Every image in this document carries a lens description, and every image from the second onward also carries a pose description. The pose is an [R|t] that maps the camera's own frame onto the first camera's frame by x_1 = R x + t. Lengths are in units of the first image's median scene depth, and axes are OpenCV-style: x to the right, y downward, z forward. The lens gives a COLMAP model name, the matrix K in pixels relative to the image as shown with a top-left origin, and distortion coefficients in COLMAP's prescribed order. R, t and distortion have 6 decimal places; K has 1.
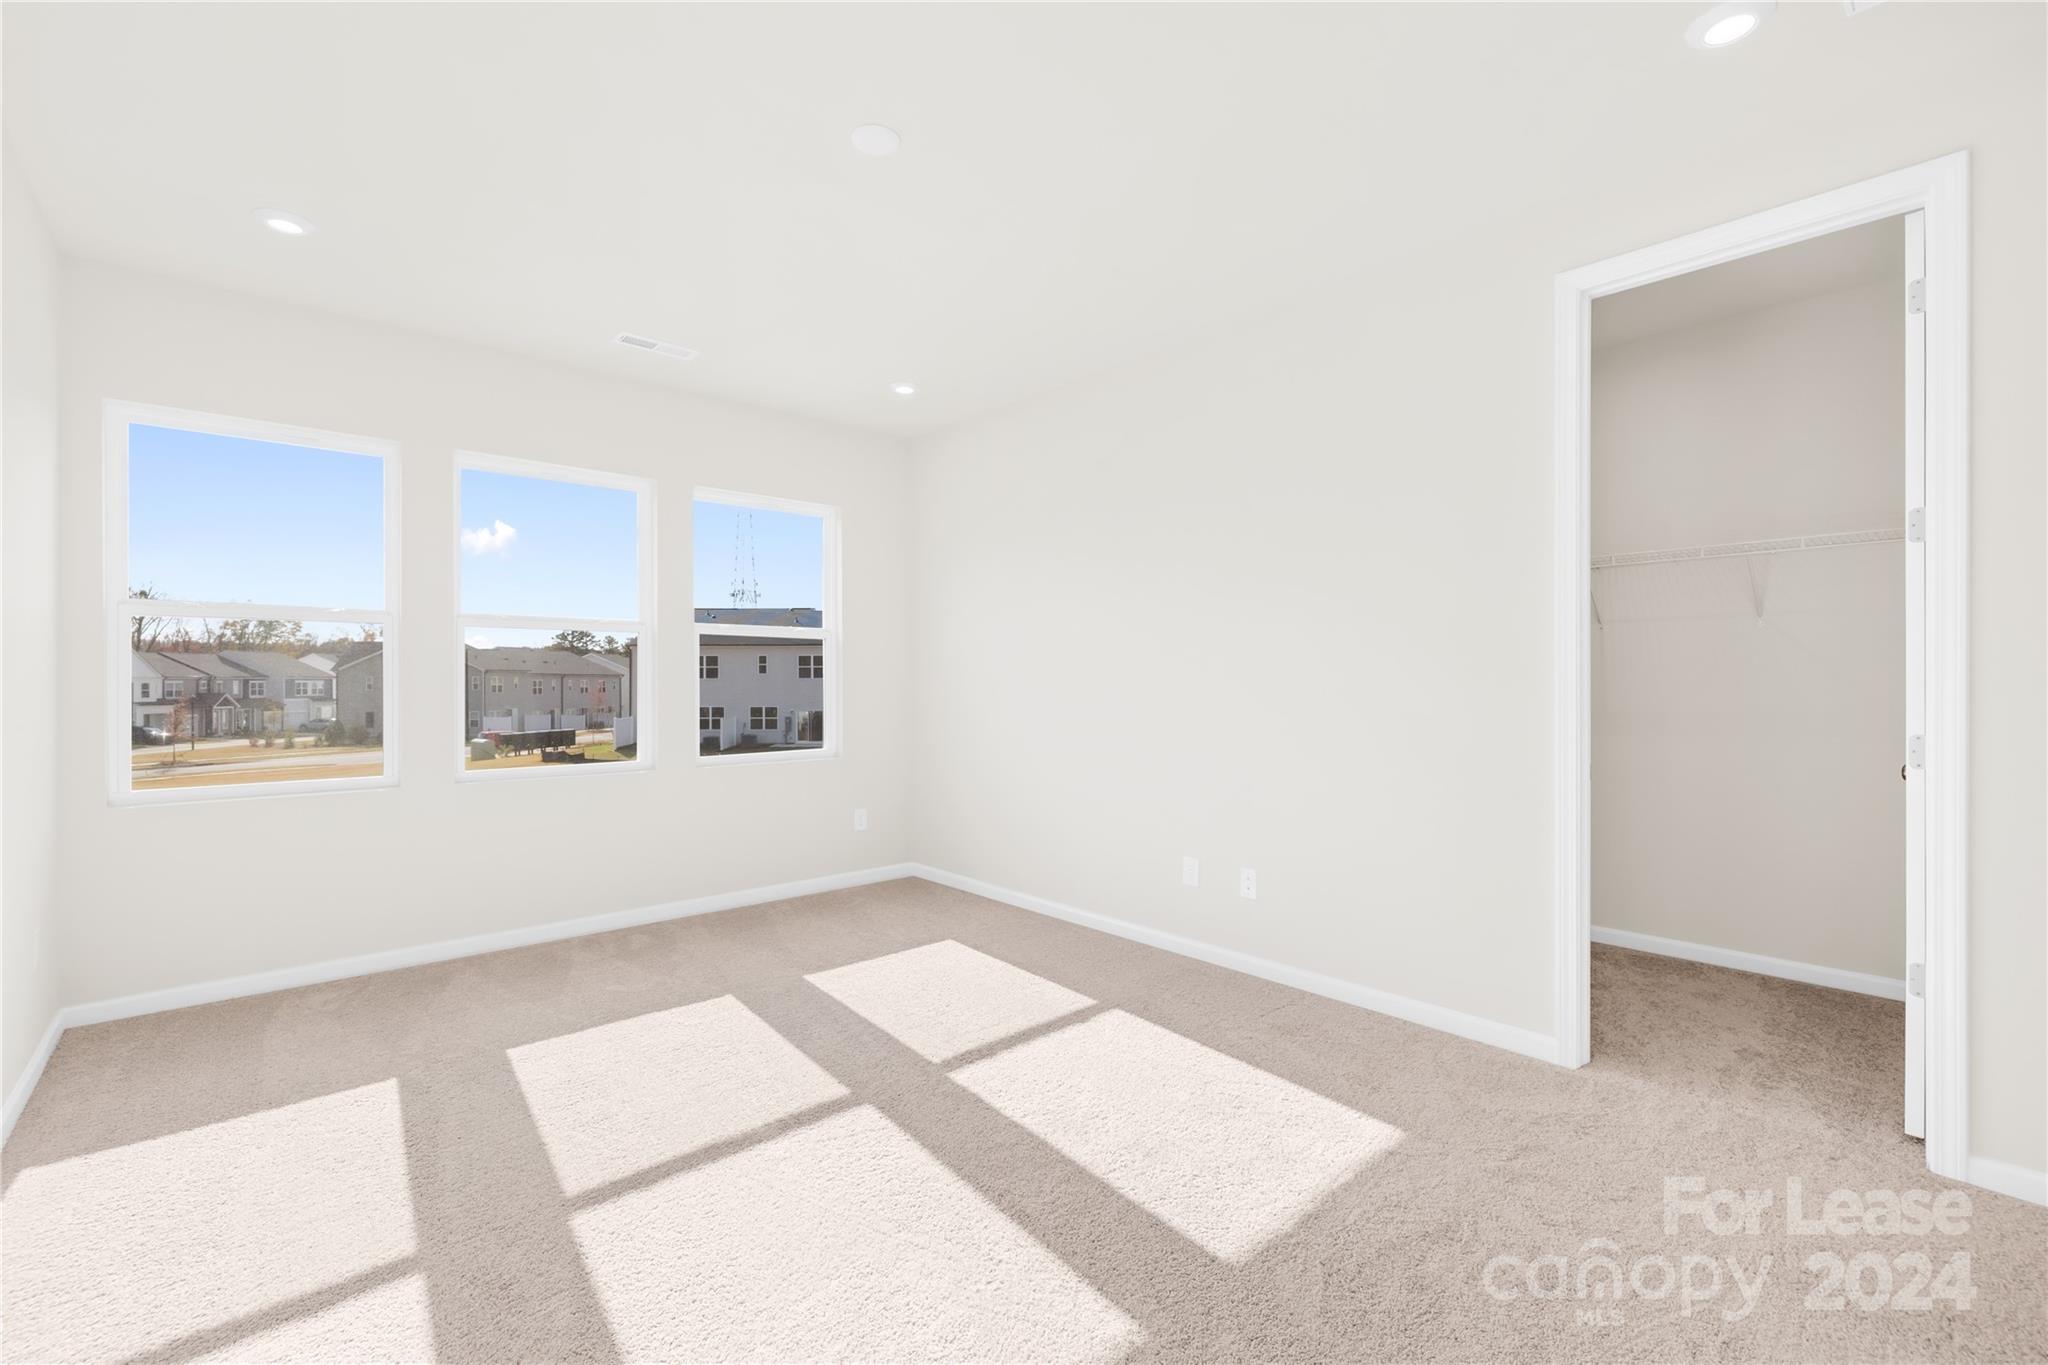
lens RADIAL K [[857.0, 0, 1021.3], [0, 857.0, 668.0], [0, 0, 1]] dist [0.001750, -0.000115]
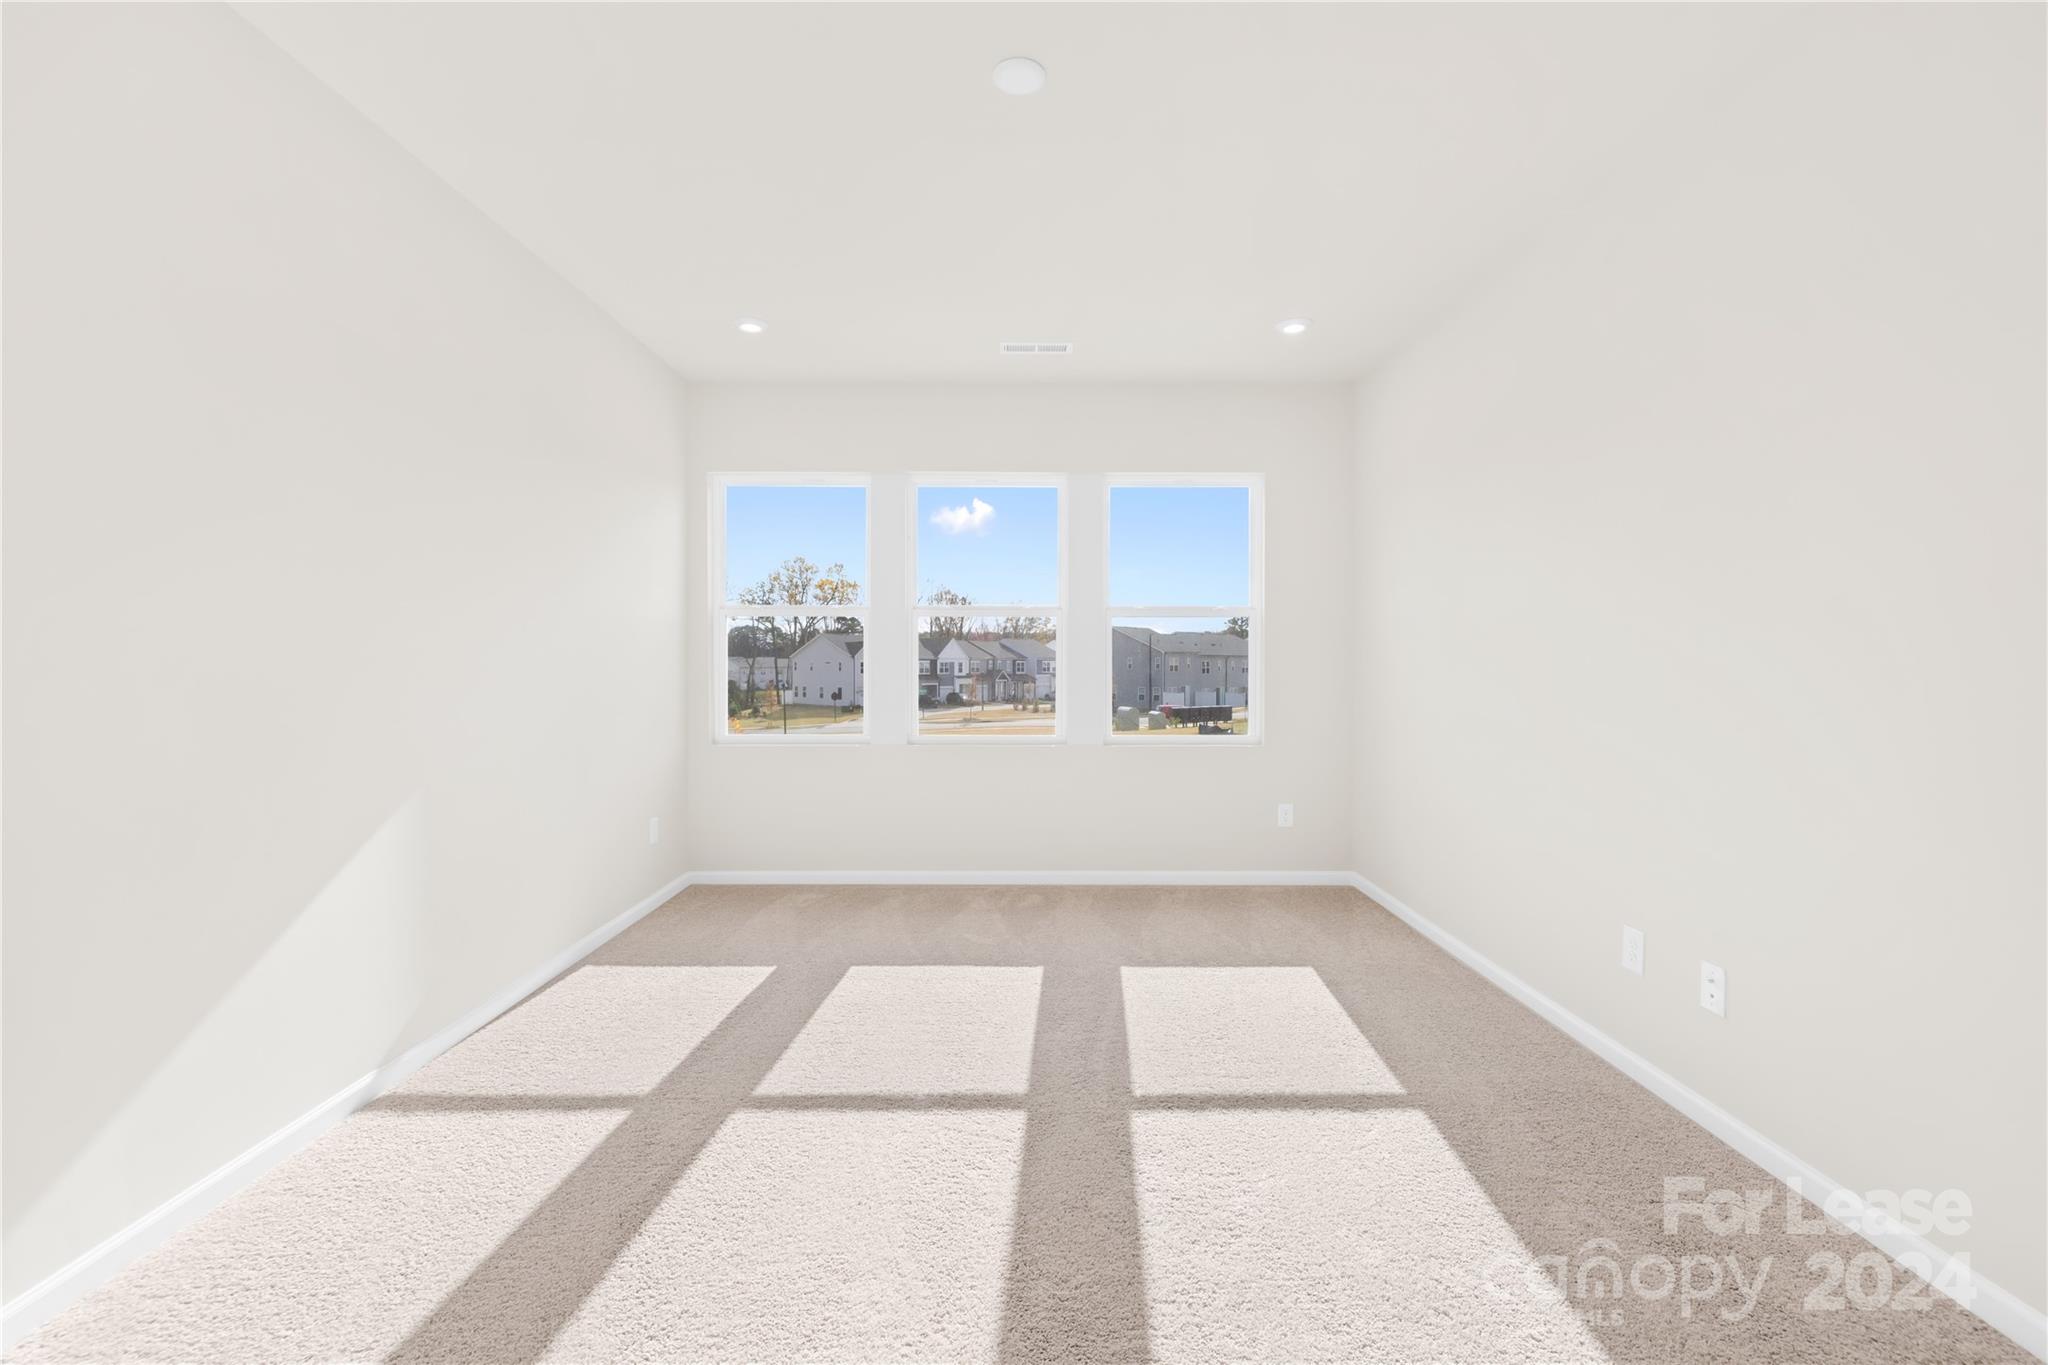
lens RADIAL K [[857.0, 0, 1021.3], [0, 857.0, 668.0], [0, 0, 1]] dist [0.001750, -0.000115]
pose [[0.753899, 0.008670, -0.656933, 0.328175], [0.005503, 0.999795, 0.019510, 0.002172], [0.656967, -0.018324, 0.753697, 0.223341]]
